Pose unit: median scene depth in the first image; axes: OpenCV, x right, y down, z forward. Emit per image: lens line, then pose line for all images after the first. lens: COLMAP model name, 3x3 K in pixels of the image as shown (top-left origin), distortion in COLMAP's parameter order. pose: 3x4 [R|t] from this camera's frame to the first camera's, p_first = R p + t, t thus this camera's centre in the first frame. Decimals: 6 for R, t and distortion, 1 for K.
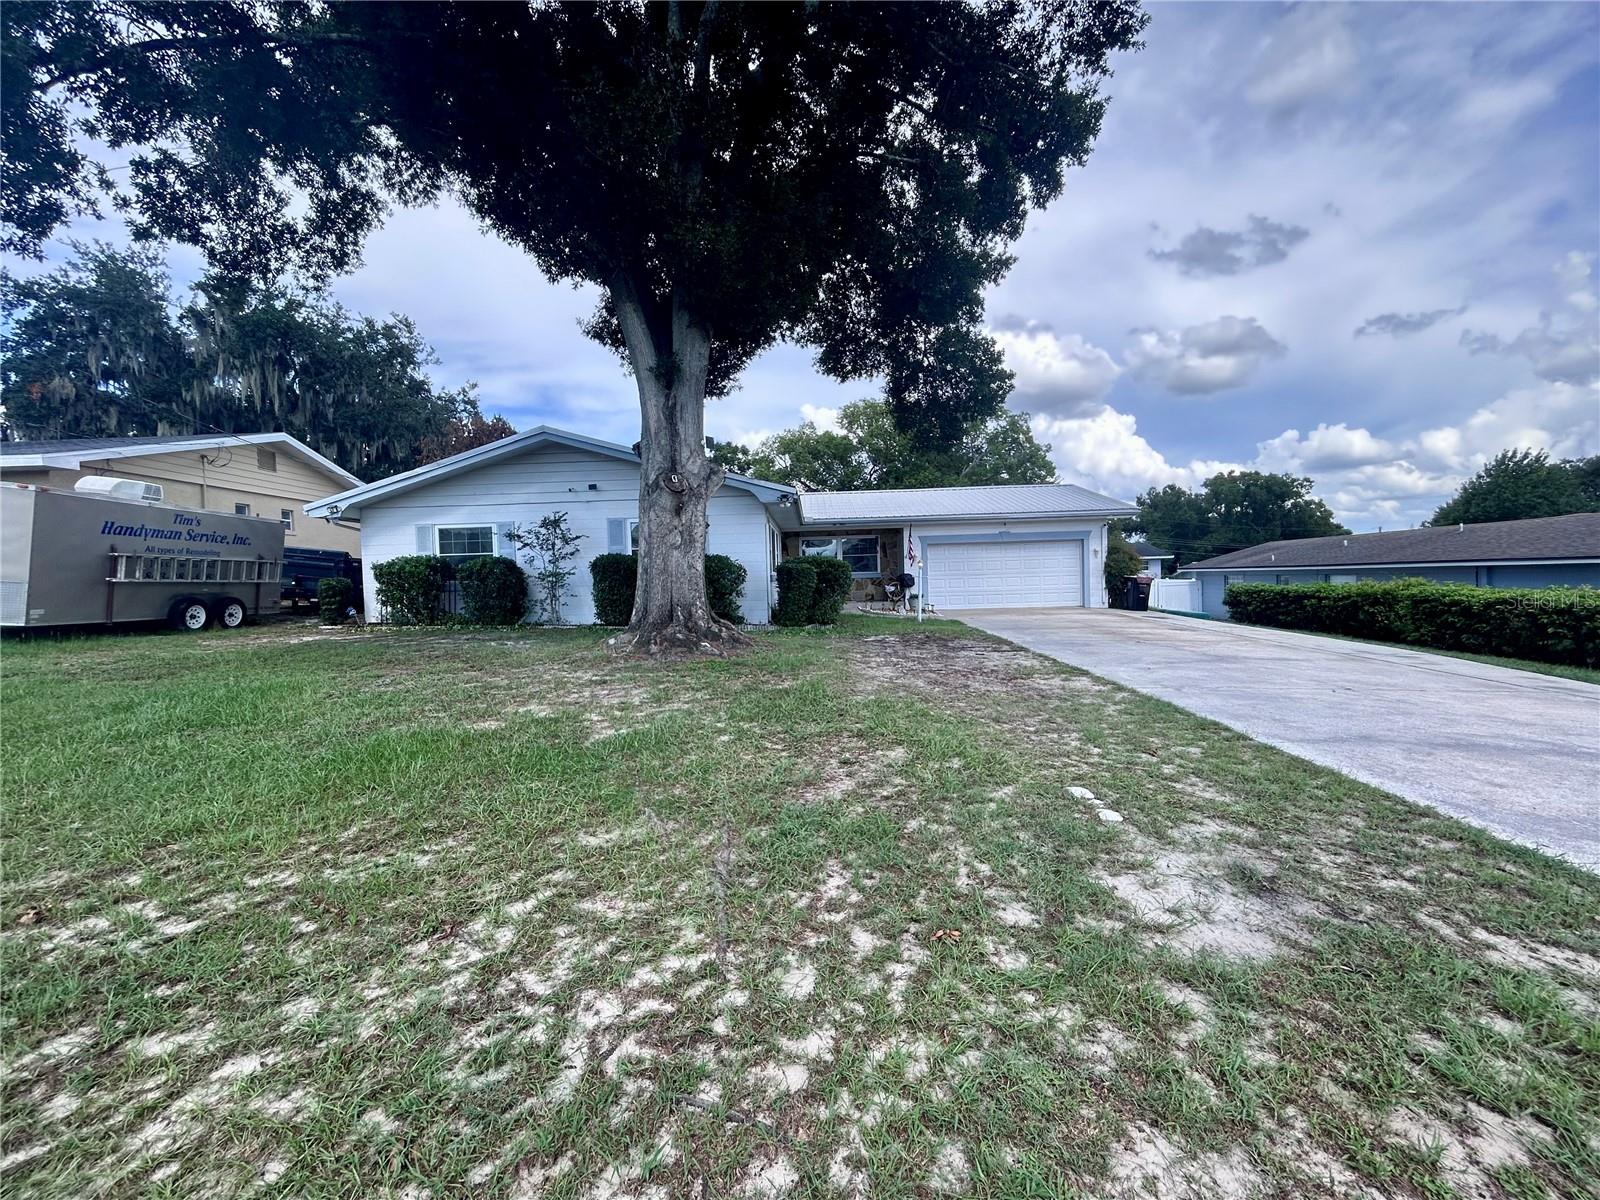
lens RADIAL K [[655.3, 0, 800.0], [0, 655.3, 600.0], [0, 0, 1]] dist [0.002095, -0.000058]
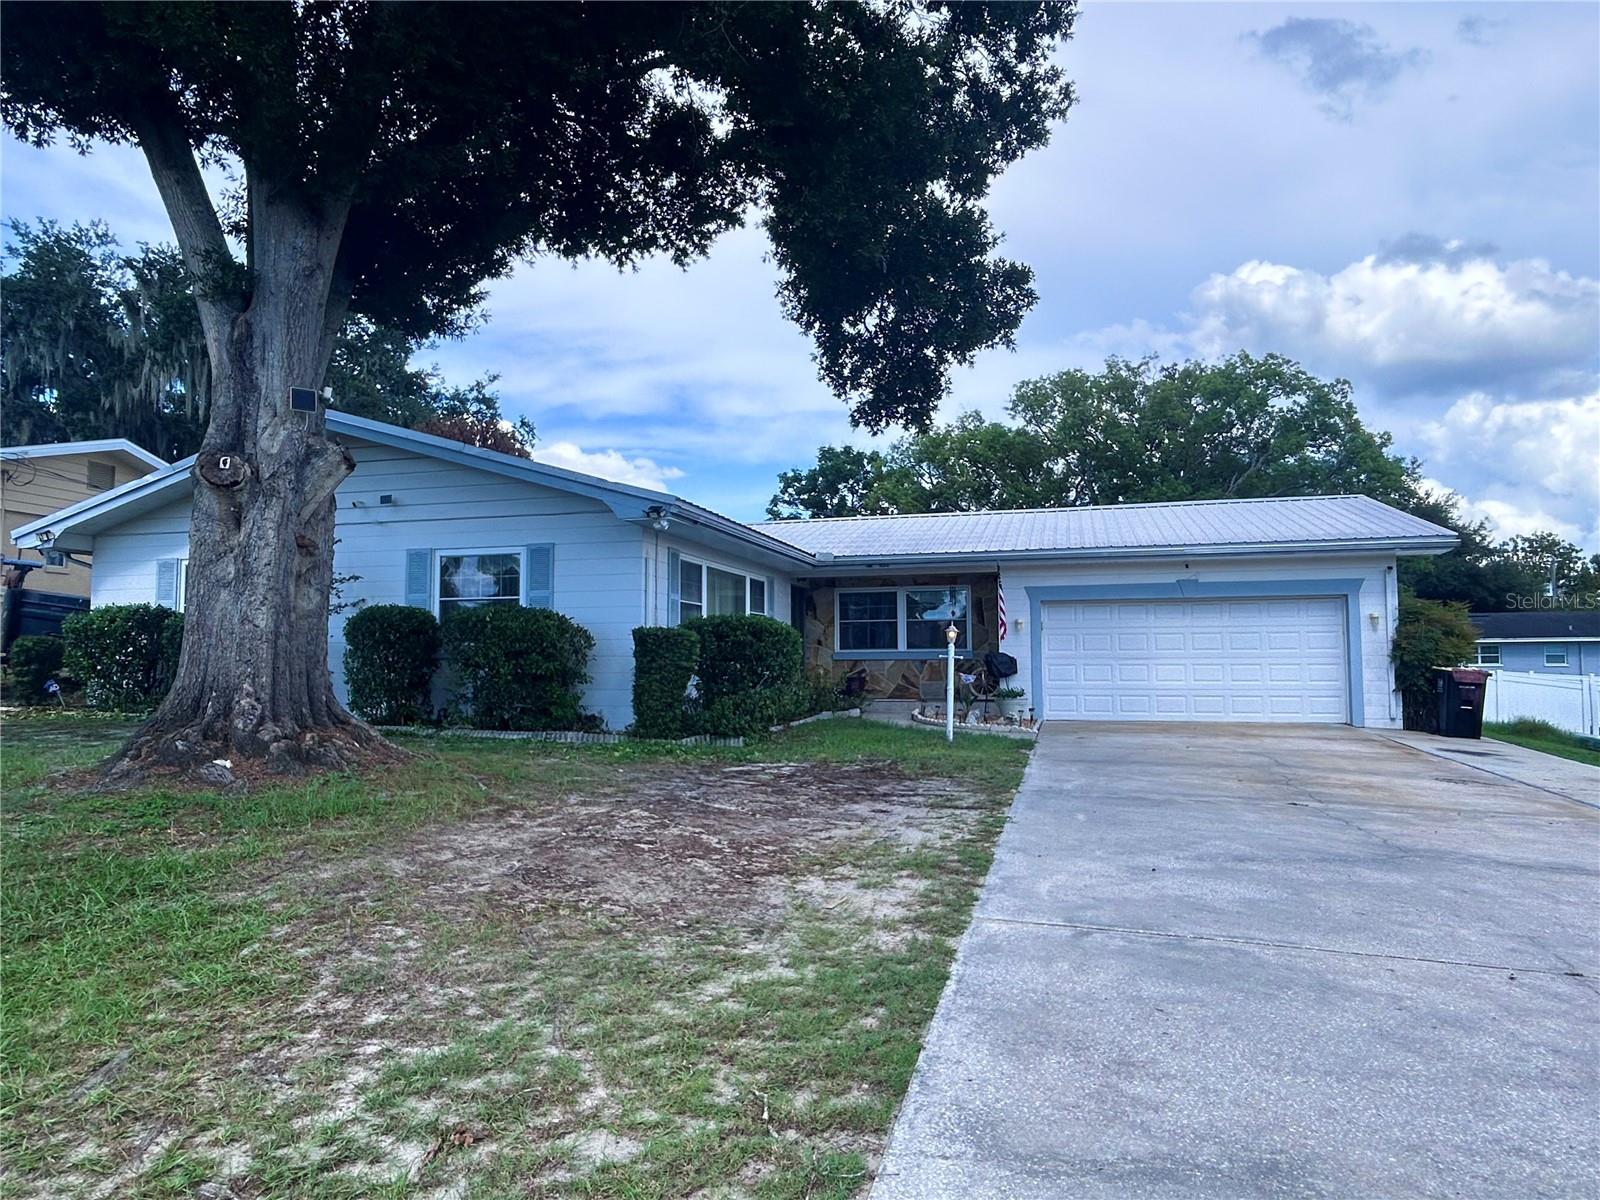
lens RADIAL K [[1004.3, 0, 796.3], [0, 1004.3, 598.2], [0, 0, 1]] dist [0.003142, -0.001023]
pose [[0.969260, 0.009429, -0.245858, 0.202297], [-0.032783, 0.995305, -0.091071, -0.002739], [0.243845, 0.096332, 0.965018, 0.120541]]
